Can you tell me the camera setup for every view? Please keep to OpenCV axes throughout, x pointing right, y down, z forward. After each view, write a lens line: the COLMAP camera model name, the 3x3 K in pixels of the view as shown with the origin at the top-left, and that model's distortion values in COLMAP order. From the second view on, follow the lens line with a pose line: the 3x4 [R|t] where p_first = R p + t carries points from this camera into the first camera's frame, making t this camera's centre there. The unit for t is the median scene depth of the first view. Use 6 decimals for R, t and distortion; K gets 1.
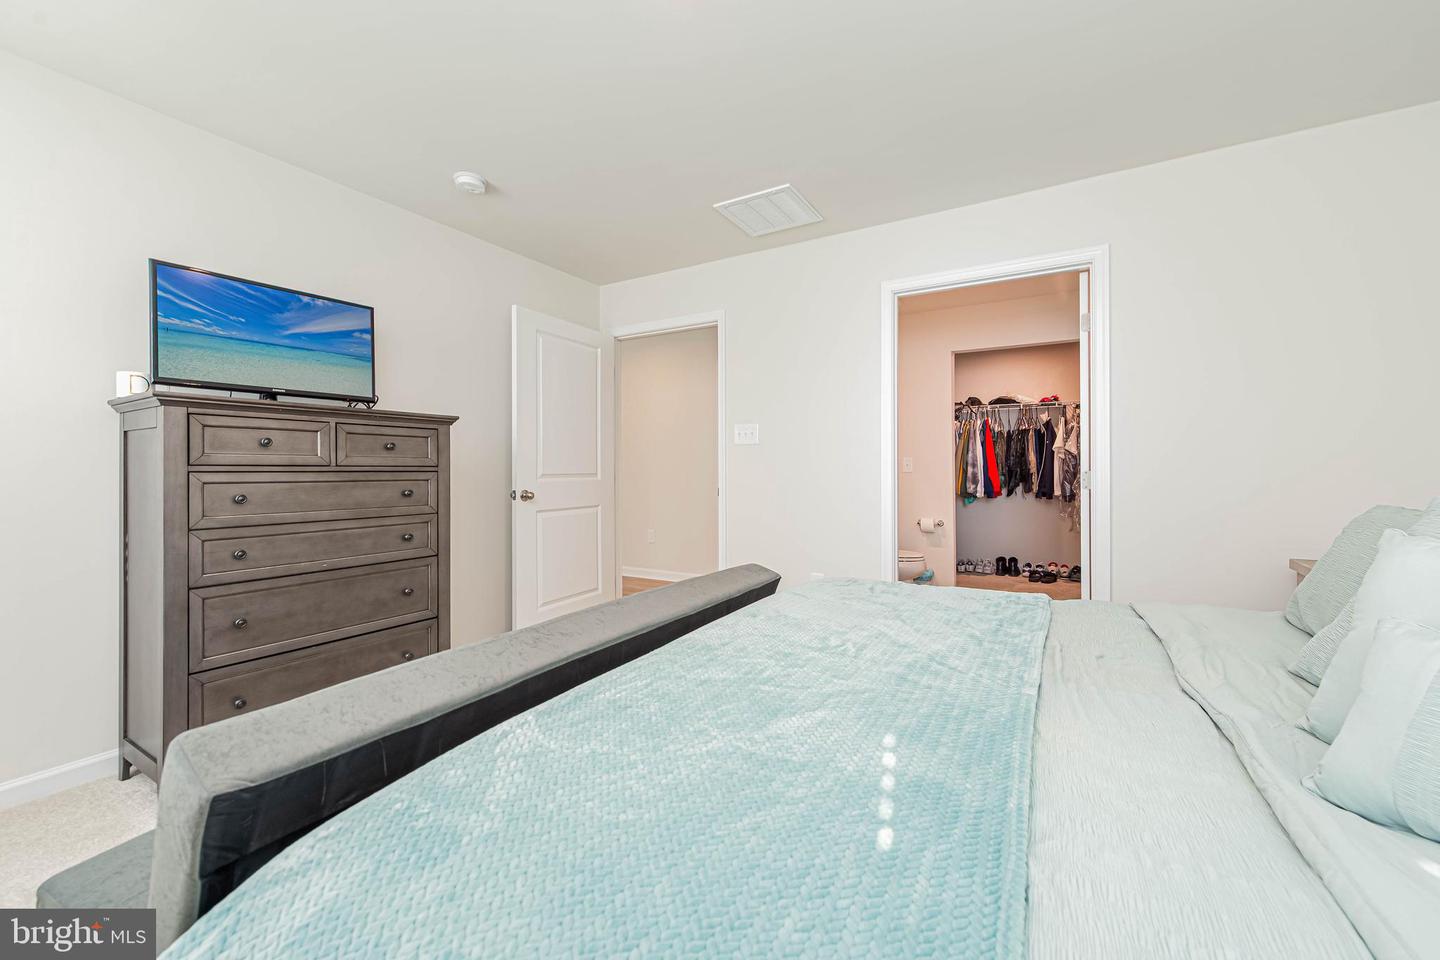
lens RADIAL K [[571.1, 0, 718.4], [0, 571.1, 470.3], [0, 0, 1]] dist [0.005685, -0.002466]
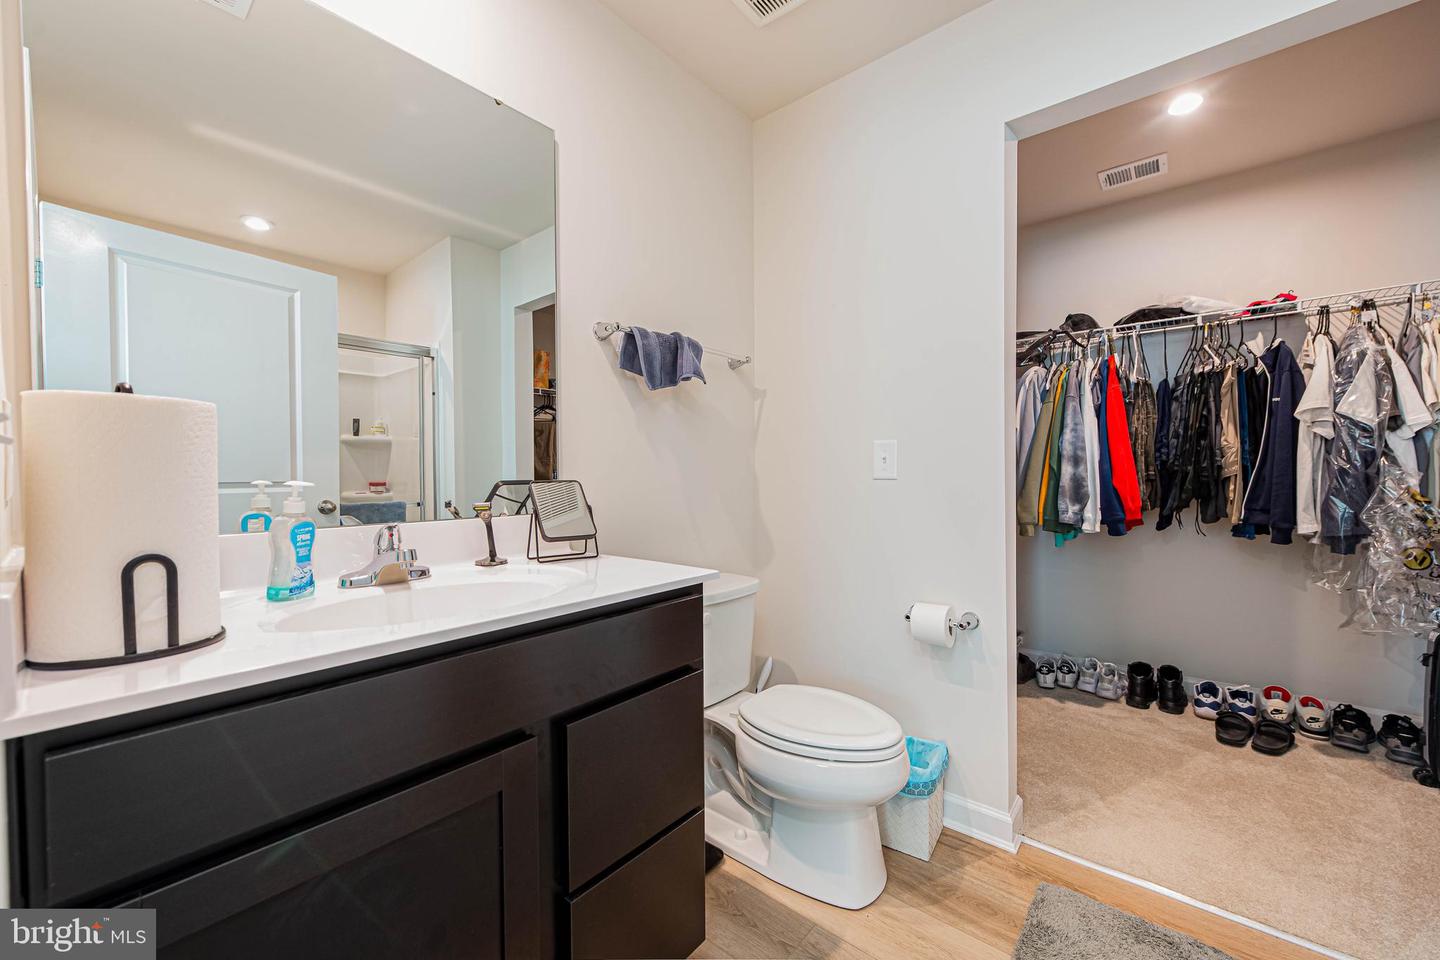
lens RADIAL K [[571.1, 0, 719.0], [0, 571.1, 492.6], [0, 0, 1]] dist [0.005685, -0.002466]
pose [[0.989283, -0.001693, -0.146003, 0.239215], [0.005755, 0.999608, 0.027403, 0.002625], [0.145899, -0.027950, 0.988905, 0.524650]]
